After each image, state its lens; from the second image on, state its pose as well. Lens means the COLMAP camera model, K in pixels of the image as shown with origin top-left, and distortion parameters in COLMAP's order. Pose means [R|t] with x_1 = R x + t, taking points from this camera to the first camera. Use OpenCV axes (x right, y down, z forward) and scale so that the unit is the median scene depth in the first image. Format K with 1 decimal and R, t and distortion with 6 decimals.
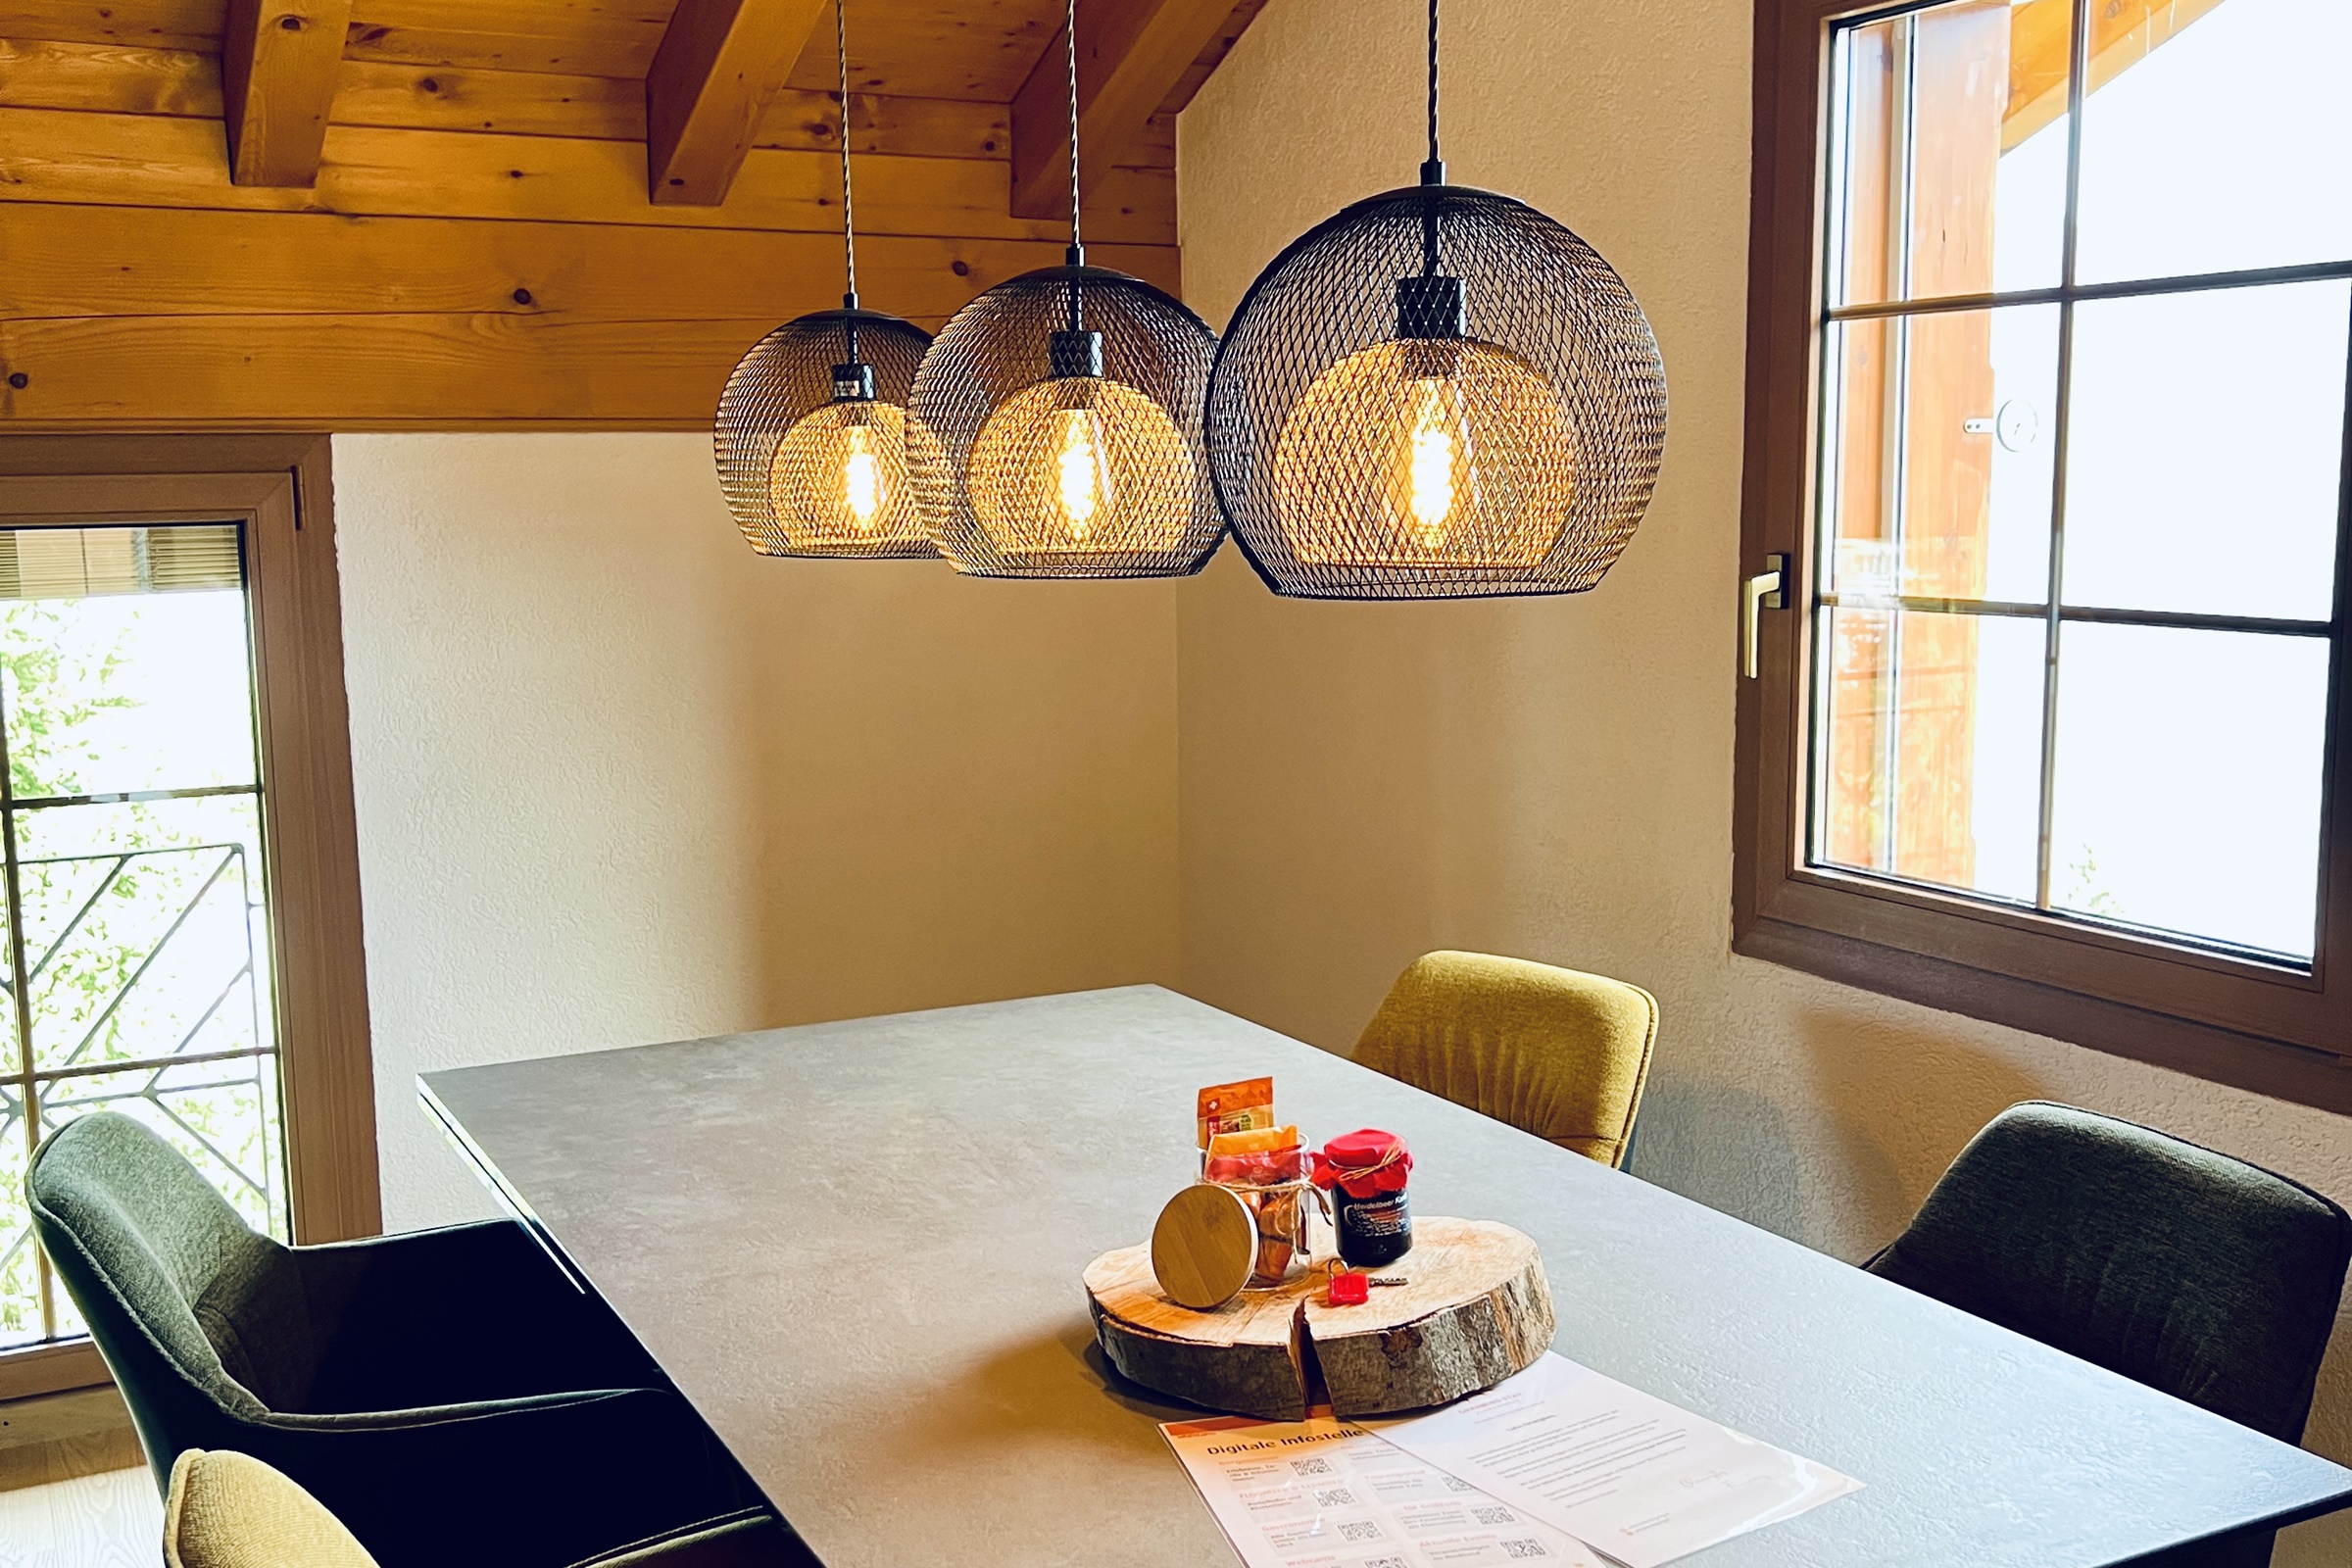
lens RADIAL K [[2383.0, 0, 1174.6], [0, 2383.0, 791.1], [0, 0, 1]] dist [0.091391, 0.000000]
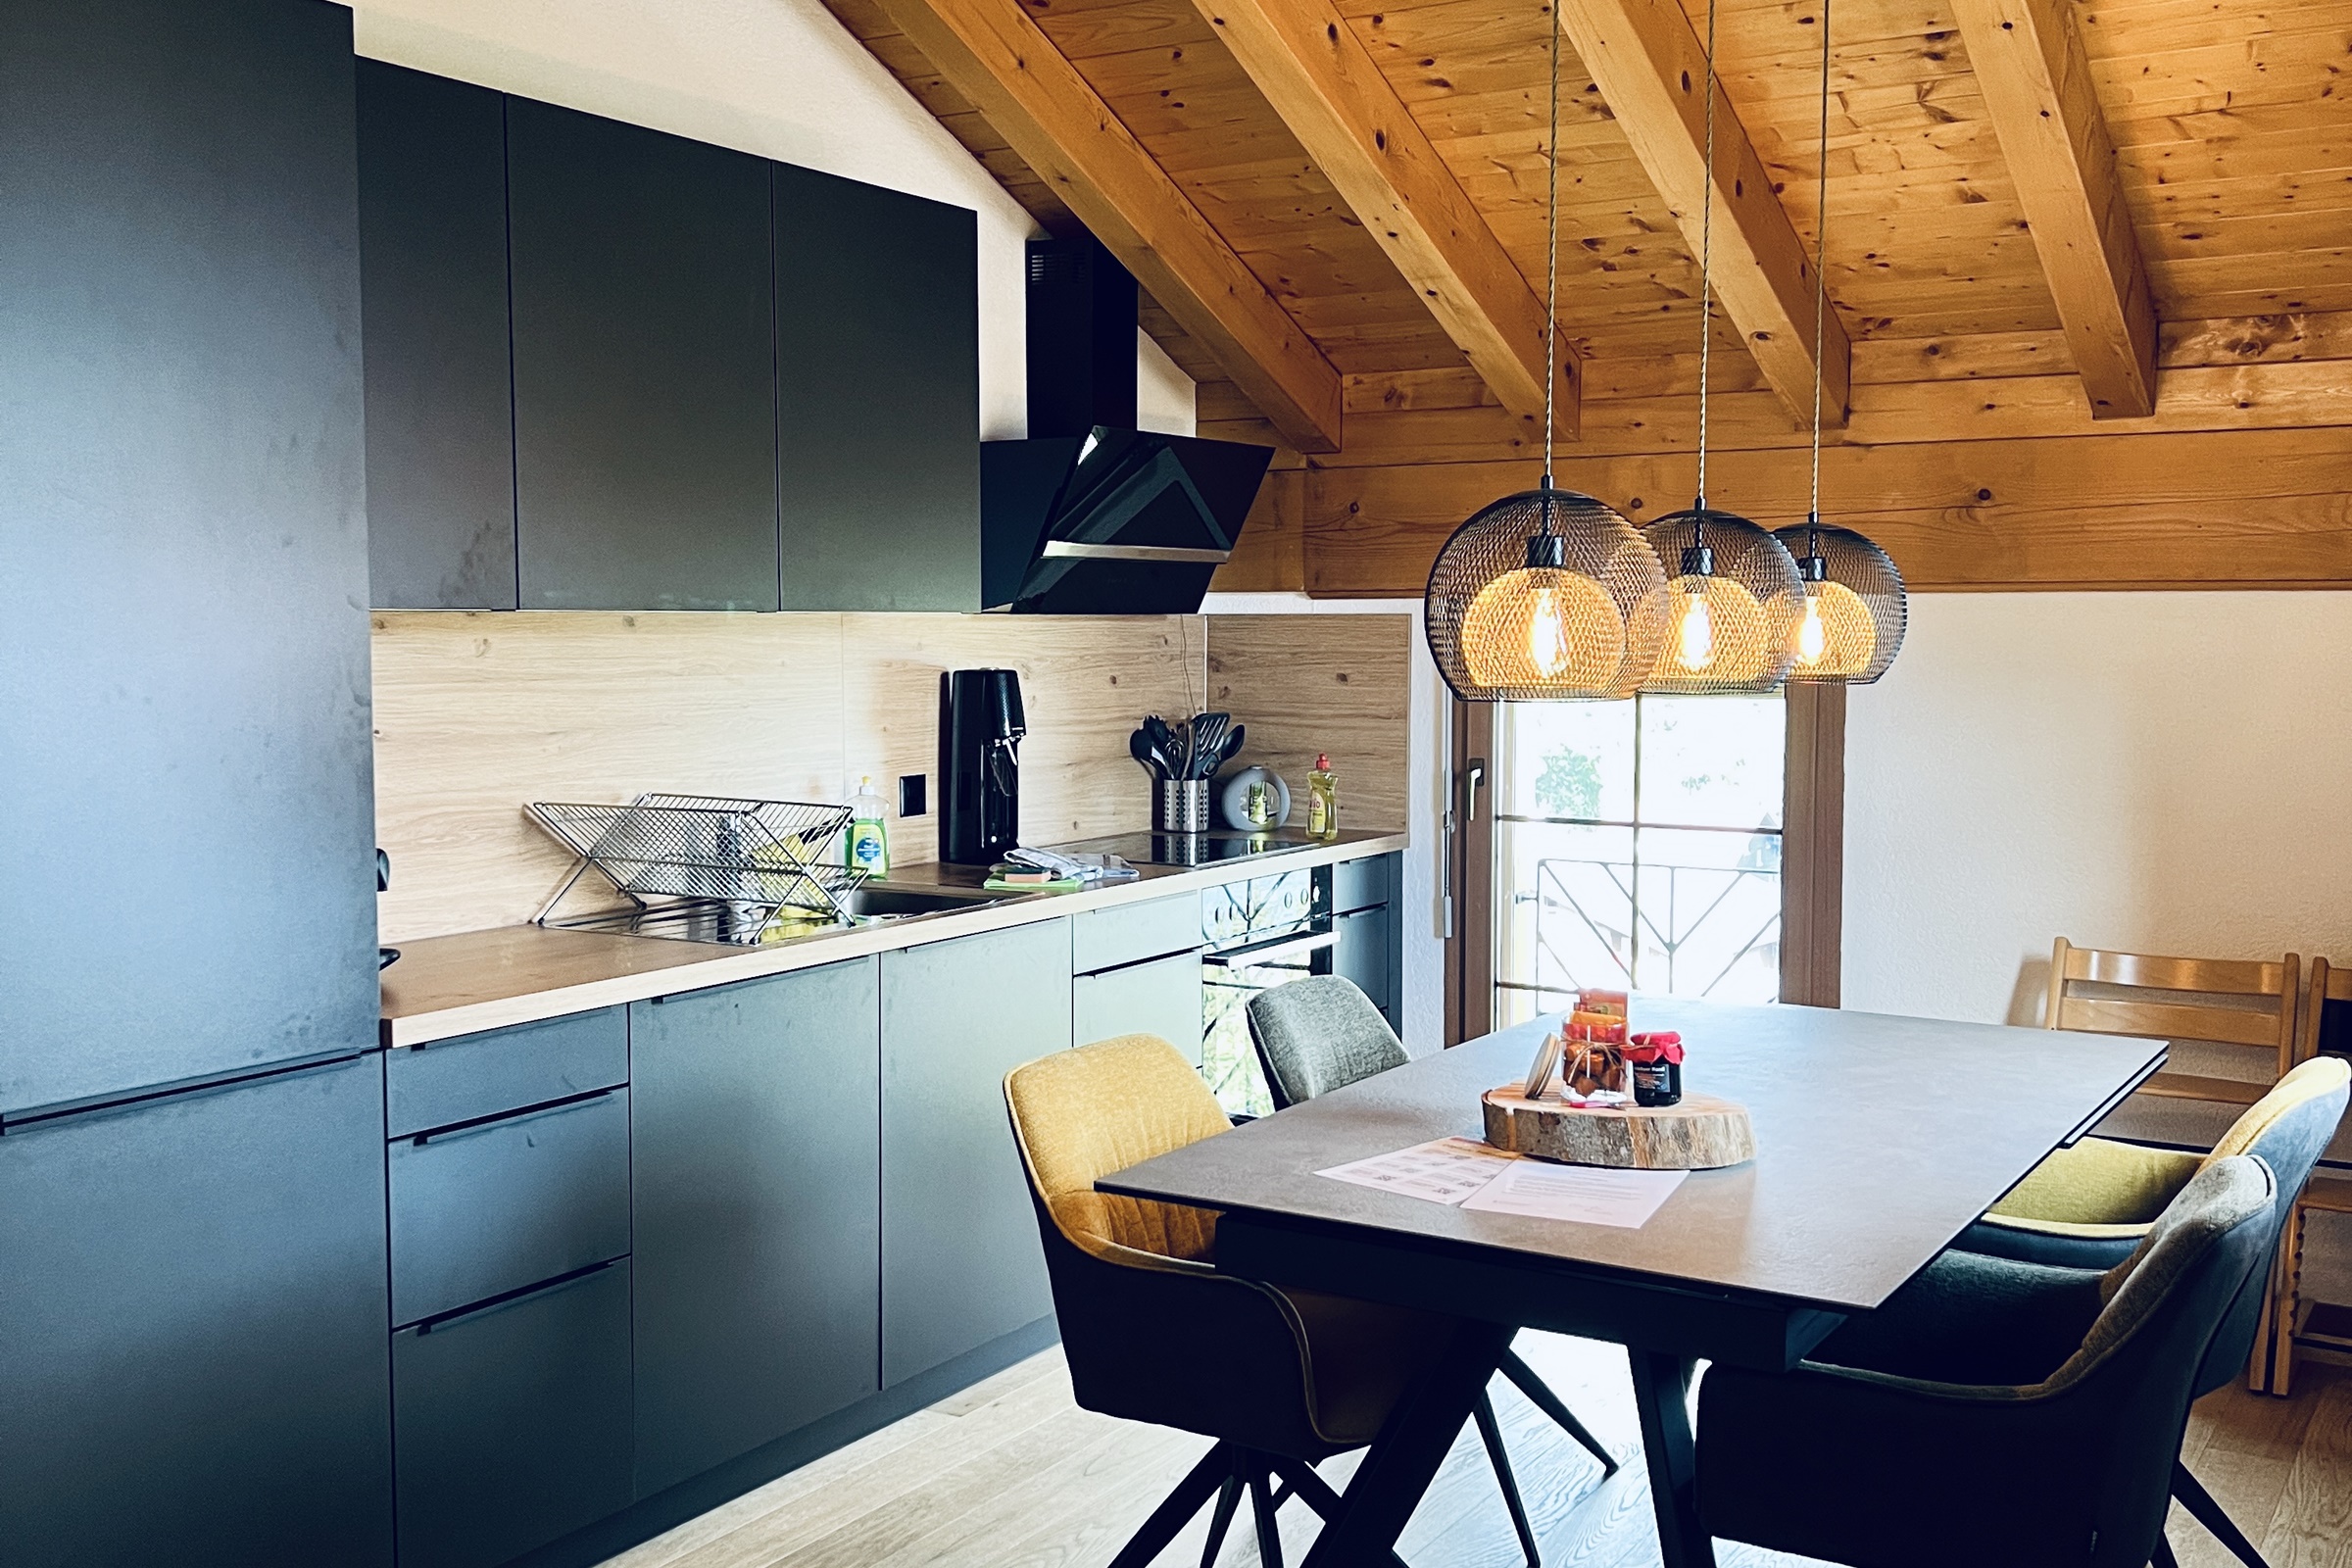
lens RADIAL K [[2383.0, 0, 1177.1], [0, 2383.0, 781.7], [0, 0, 1]] dist [0.091391, 0.000000]
pose [[0.531913, 0.079857, -0.843025, 0.720389], [-0.127648, 0.991729, 0.013402, -0.004584], [0.837123, 0.100482, 0.537707, -0.109950]]
